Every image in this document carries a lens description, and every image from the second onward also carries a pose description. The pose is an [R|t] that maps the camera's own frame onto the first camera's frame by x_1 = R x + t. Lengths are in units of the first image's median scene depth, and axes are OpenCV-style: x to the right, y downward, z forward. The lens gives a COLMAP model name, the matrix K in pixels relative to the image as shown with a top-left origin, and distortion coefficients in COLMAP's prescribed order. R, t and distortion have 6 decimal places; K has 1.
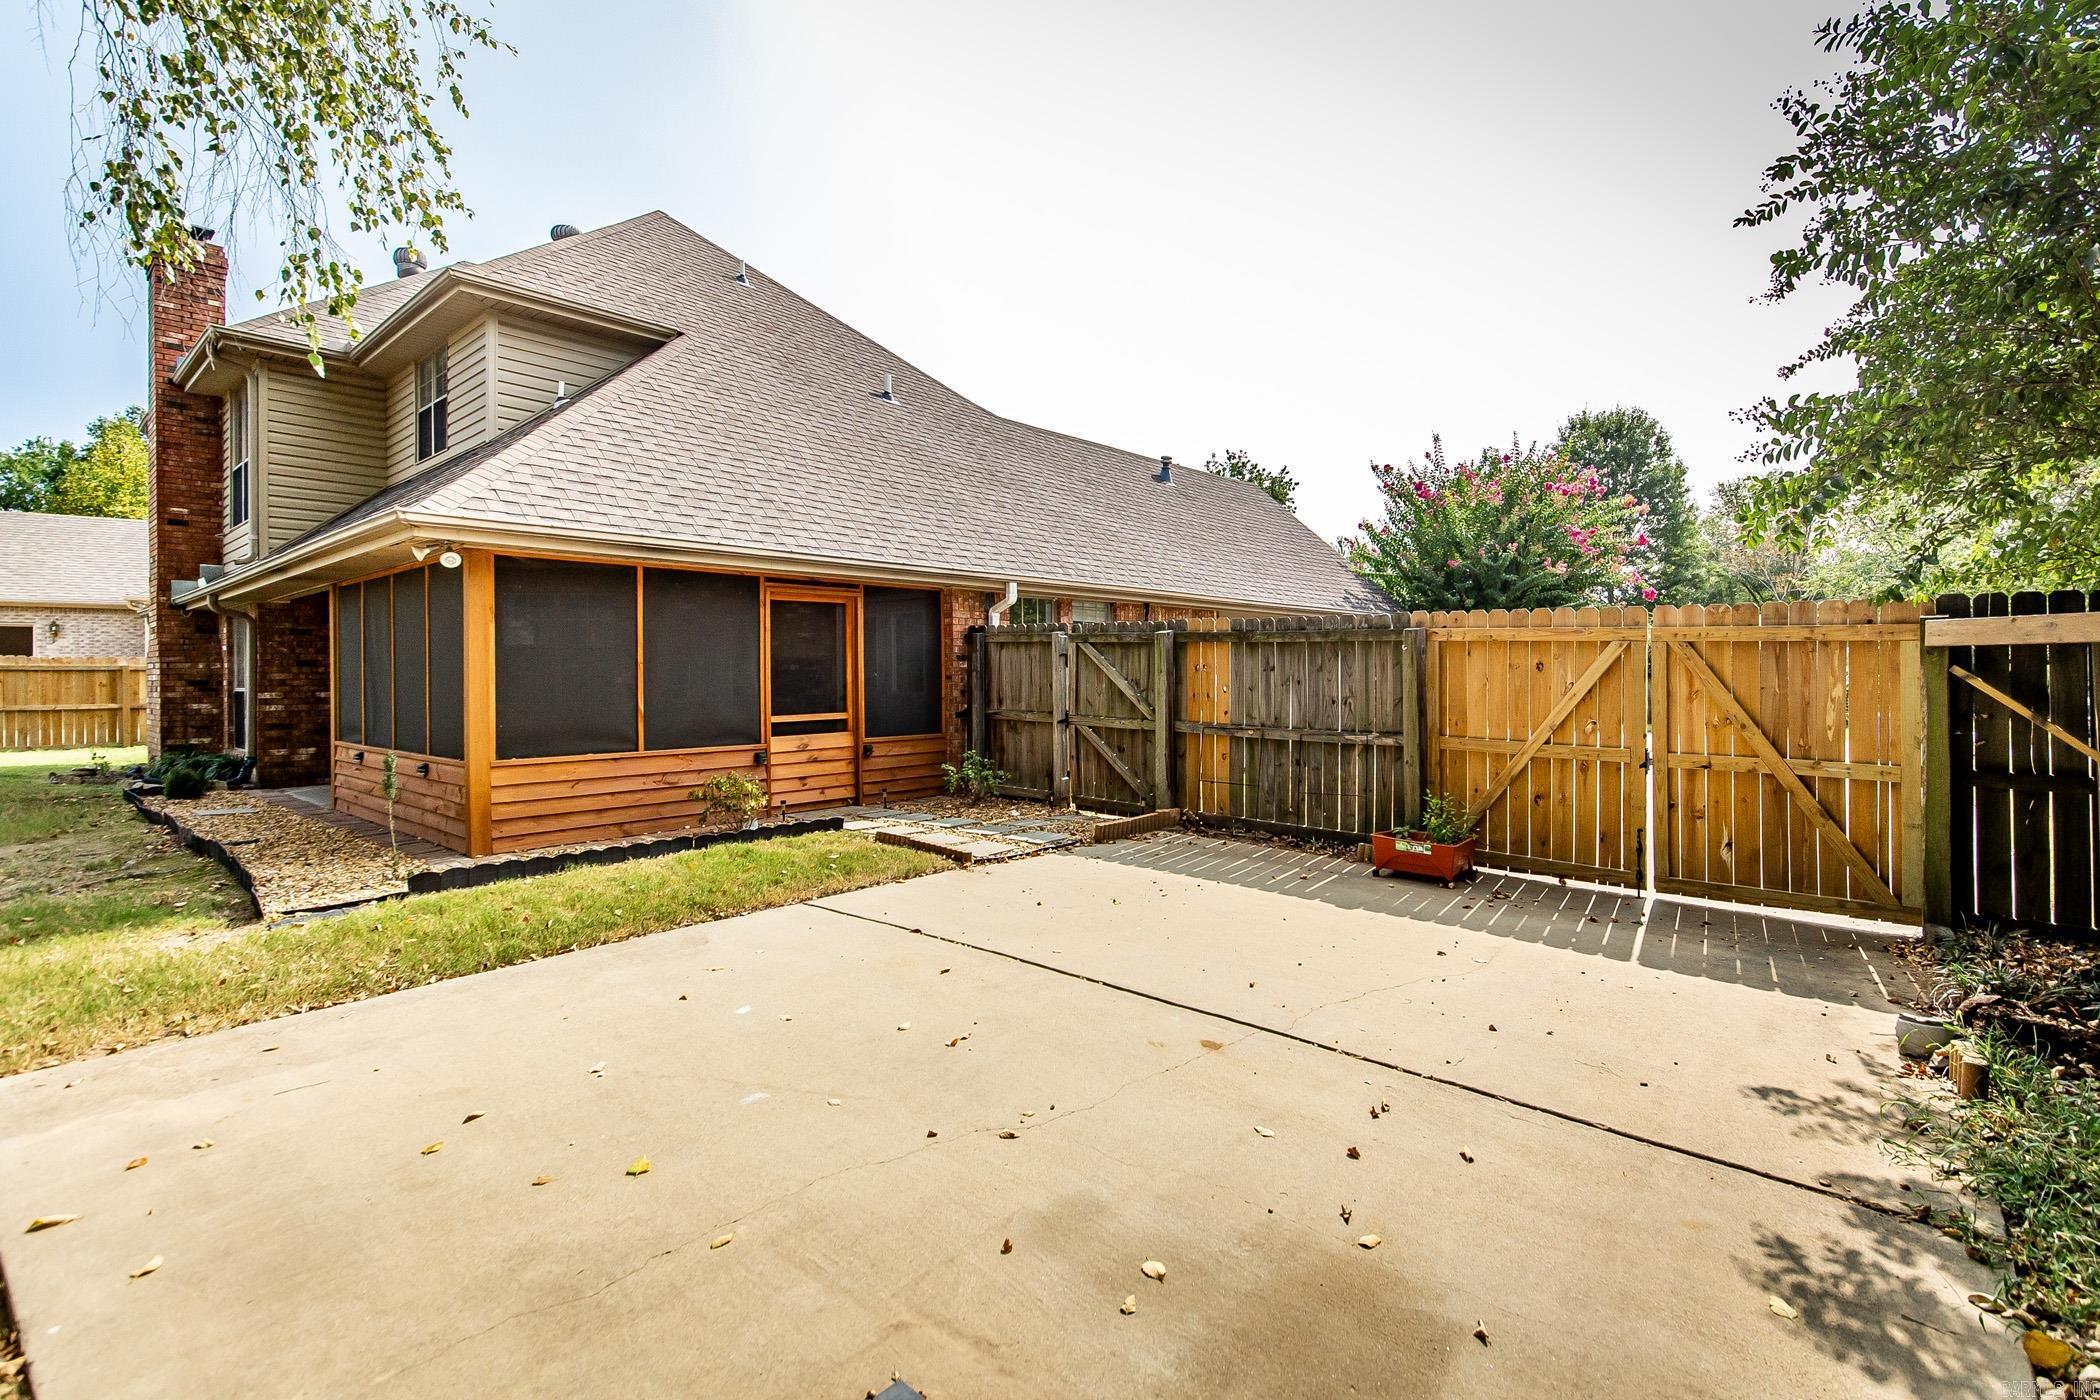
lens RADIAL K [[969.1, 0, 1083.9], [0, 969.1, 666.6], [0, 0, 1]] dist [0.001434, -0.000015]
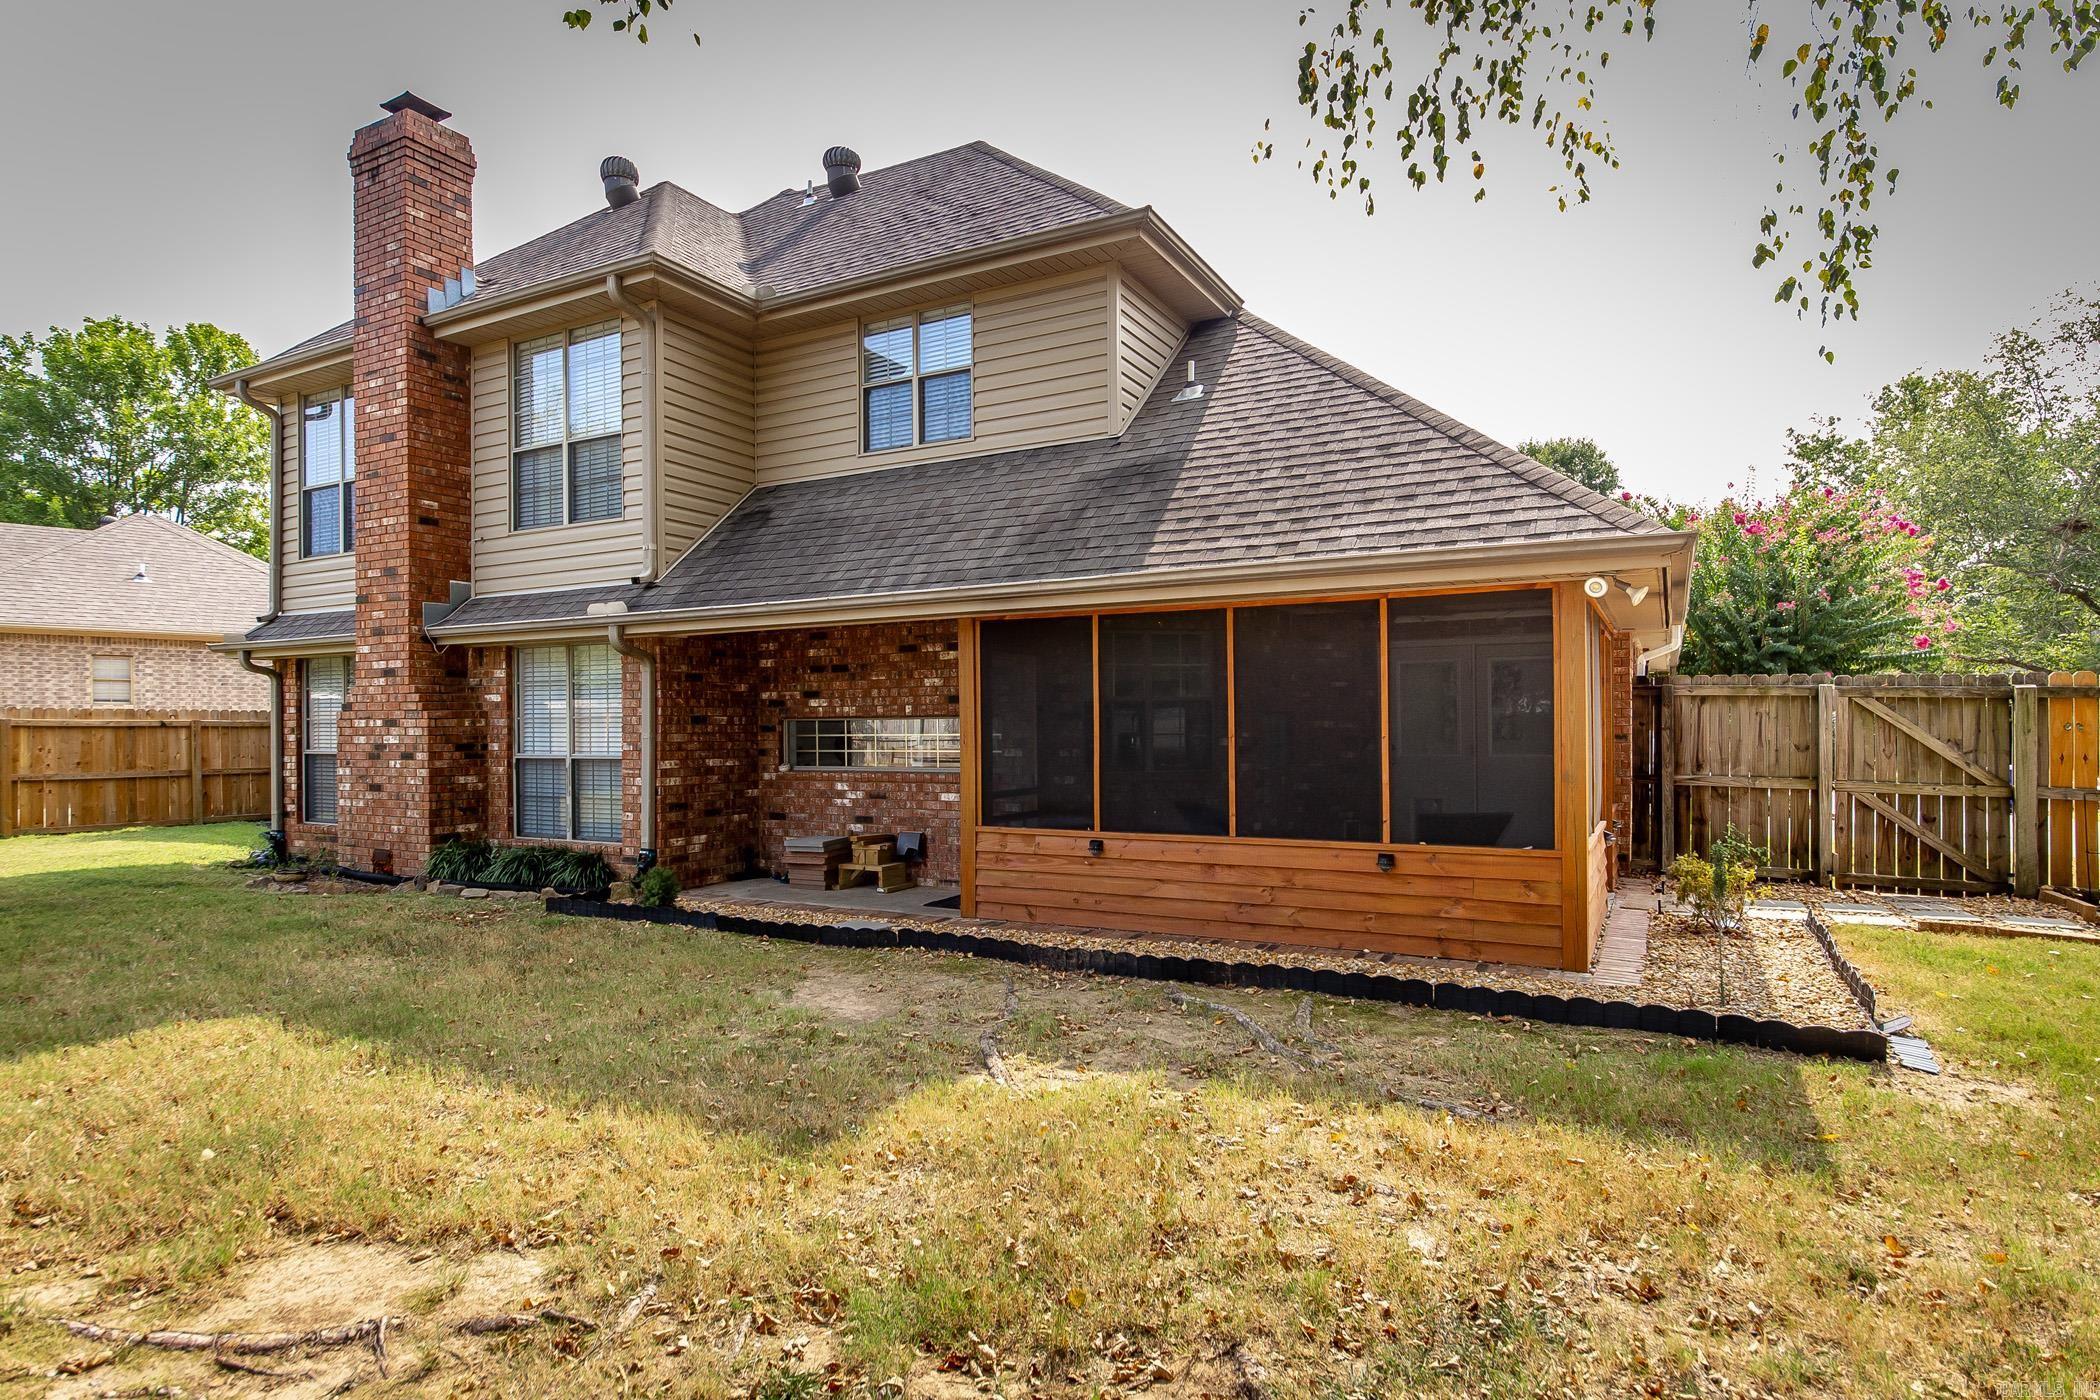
lens RADIAL K [[1133.0, 0, 1048.9], [0, 1133.0, 714.3], [0, 0, 1]] dist [-0.004545, -0.000323]
pose [[0.980708, -0.000404, 0.195478, -0.716808], [0.000525, 1.000000, -0.000569, -0.007097], [-0.195478, 0.000661, 0.980708, 0.110055]]
